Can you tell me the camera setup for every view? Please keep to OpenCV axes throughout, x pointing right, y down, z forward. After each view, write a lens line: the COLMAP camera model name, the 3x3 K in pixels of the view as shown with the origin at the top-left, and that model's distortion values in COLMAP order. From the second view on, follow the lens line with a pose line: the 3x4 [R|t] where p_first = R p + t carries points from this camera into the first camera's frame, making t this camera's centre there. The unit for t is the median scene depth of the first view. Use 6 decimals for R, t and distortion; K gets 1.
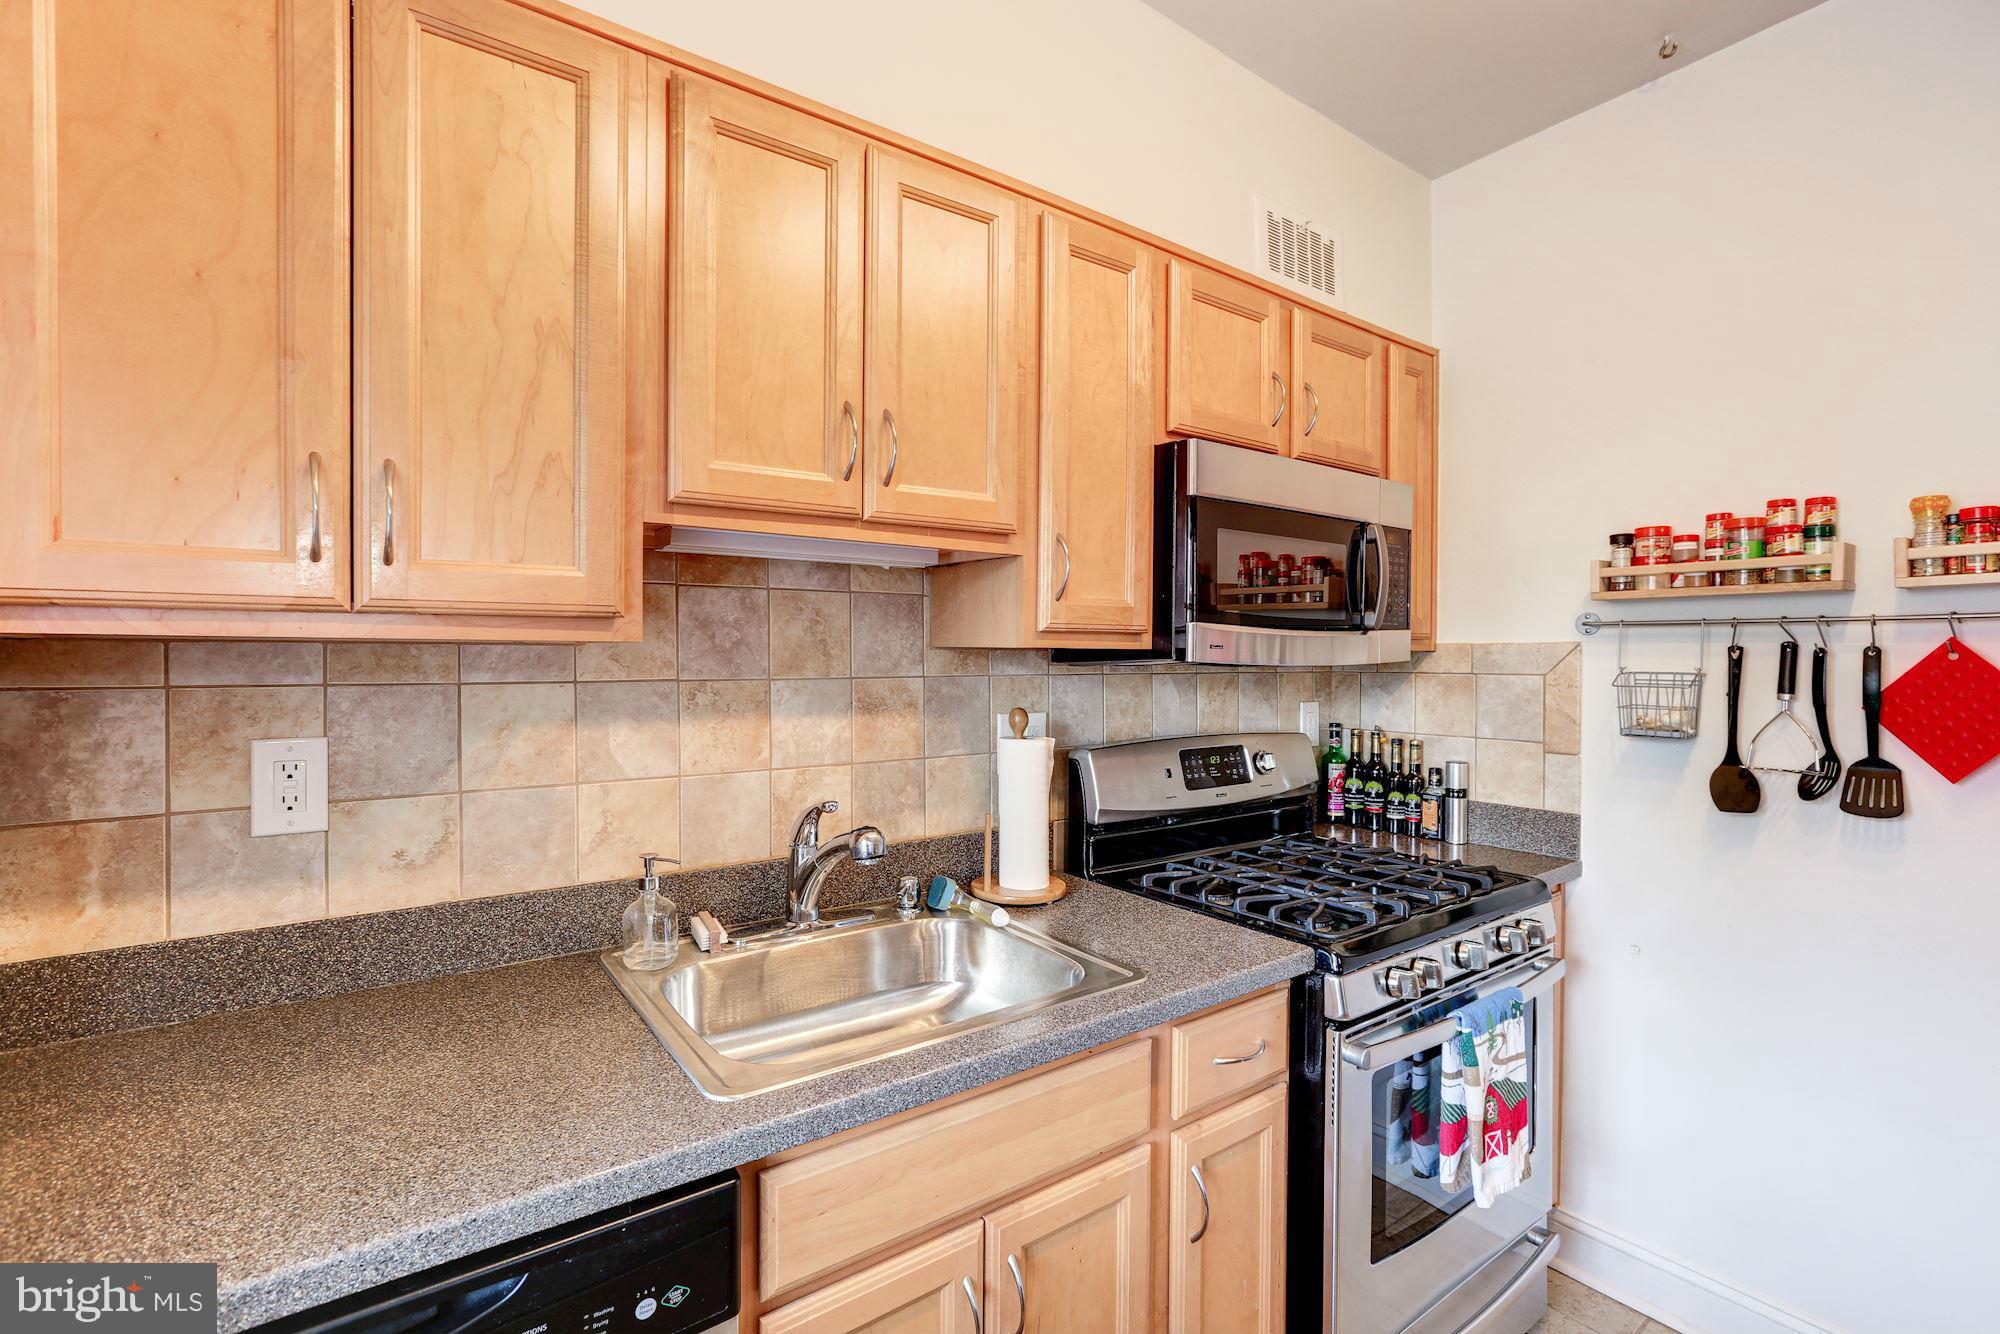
lens RADIAL K [[893.7, 0, 986.2], [0, 893.7, 662.8], [0, 0, 1]] dist [0.004234, -0.000178]
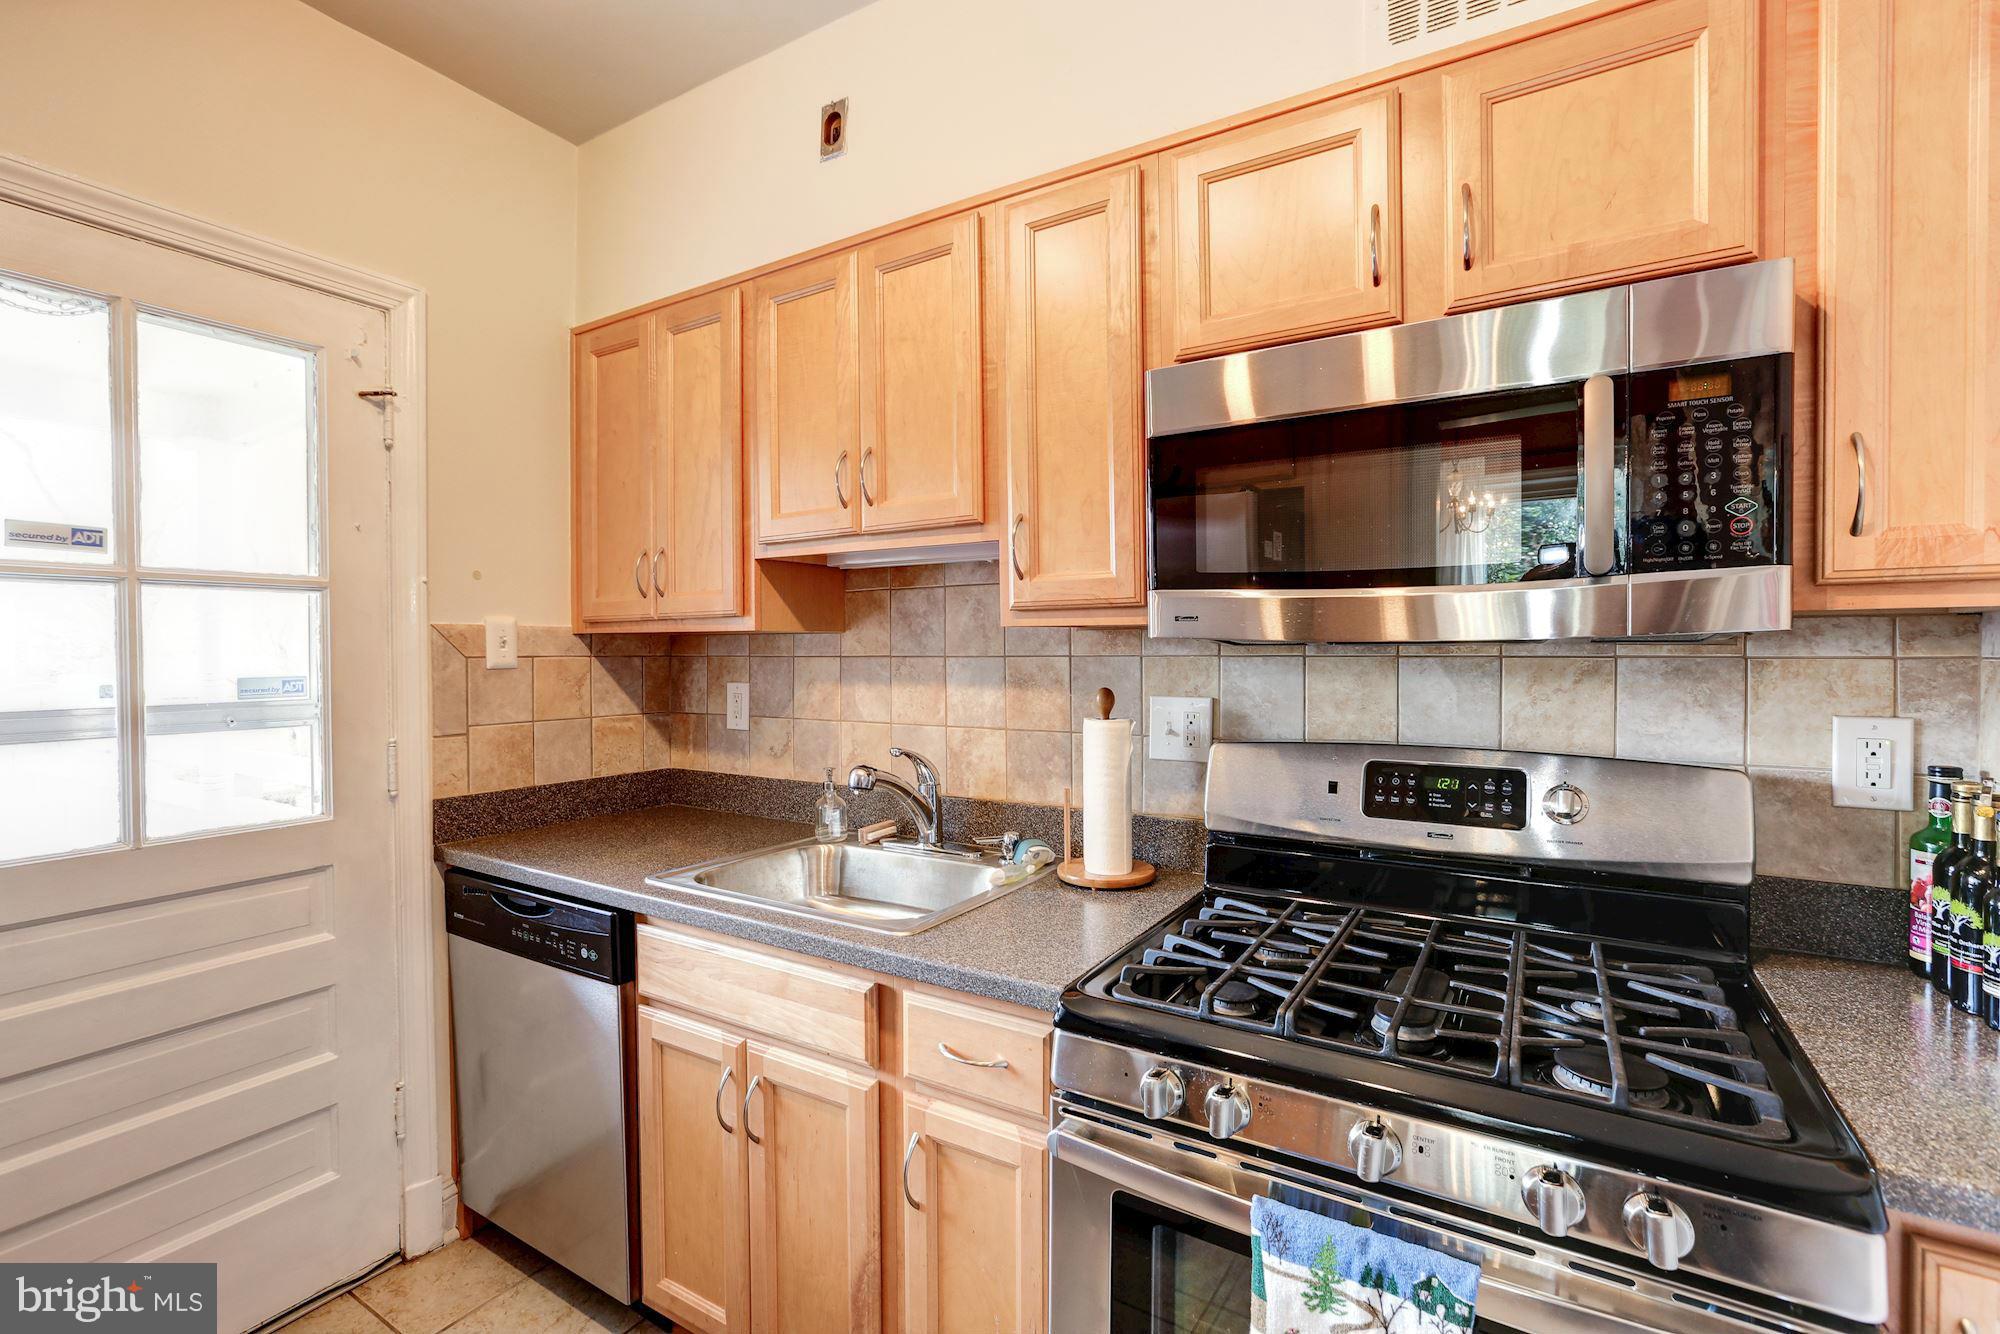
lens RADIAL K [[893.7, 0, 982.4], [0, 893.7, 664.1], [0, 0, 1]] dist [0.004234, -0.000178]
pose [[0.380445, 0.008711, -0.924763, 0.974413], [-0.002520, 0.999962, 0.008382, 0.018234], [0.924800, -0.000859, 0.380452, 0.554654]]
